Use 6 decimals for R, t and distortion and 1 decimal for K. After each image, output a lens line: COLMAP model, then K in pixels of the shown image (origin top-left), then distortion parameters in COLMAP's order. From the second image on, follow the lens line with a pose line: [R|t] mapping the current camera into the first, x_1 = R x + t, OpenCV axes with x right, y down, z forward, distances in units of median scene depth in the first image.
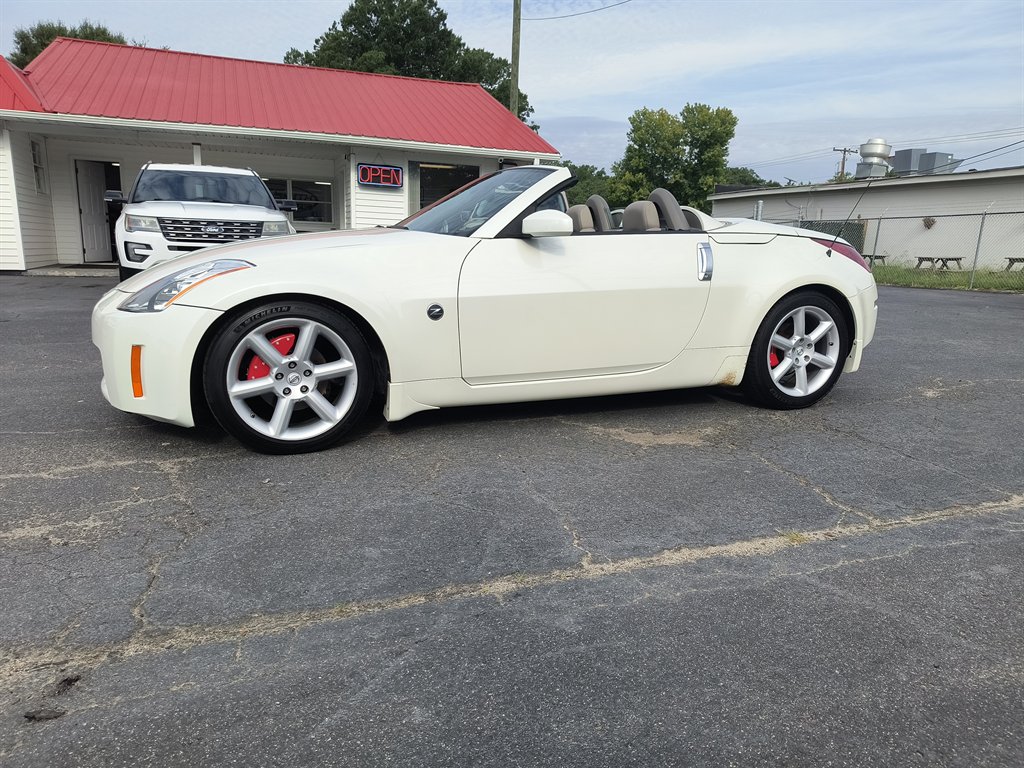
lens RADIAL K [[684.9, 0, 517.3], [0, 684.9, 395.9], [0, 0, 1]] dist [0.034252, -0.030642]
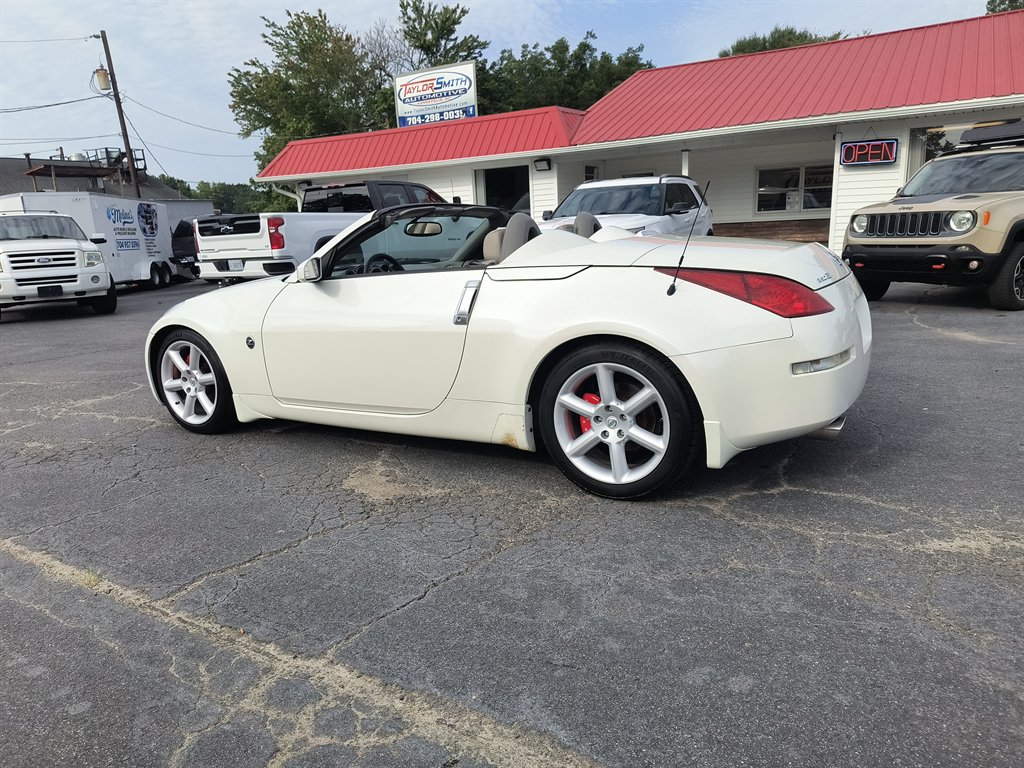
lens RADIAL K [[684.9, 0, 515.4], [0, 684.9, 391.0], [0, 0, 1]] dist [0.034252, -0.030642]
pose [[0.611888, 0.128036, -0.780513, 0.924000], [-0.111660, 0.990911, 0.075013, -0.143434], [0.783023, 0.041253, 0.620623, 0.466165]]
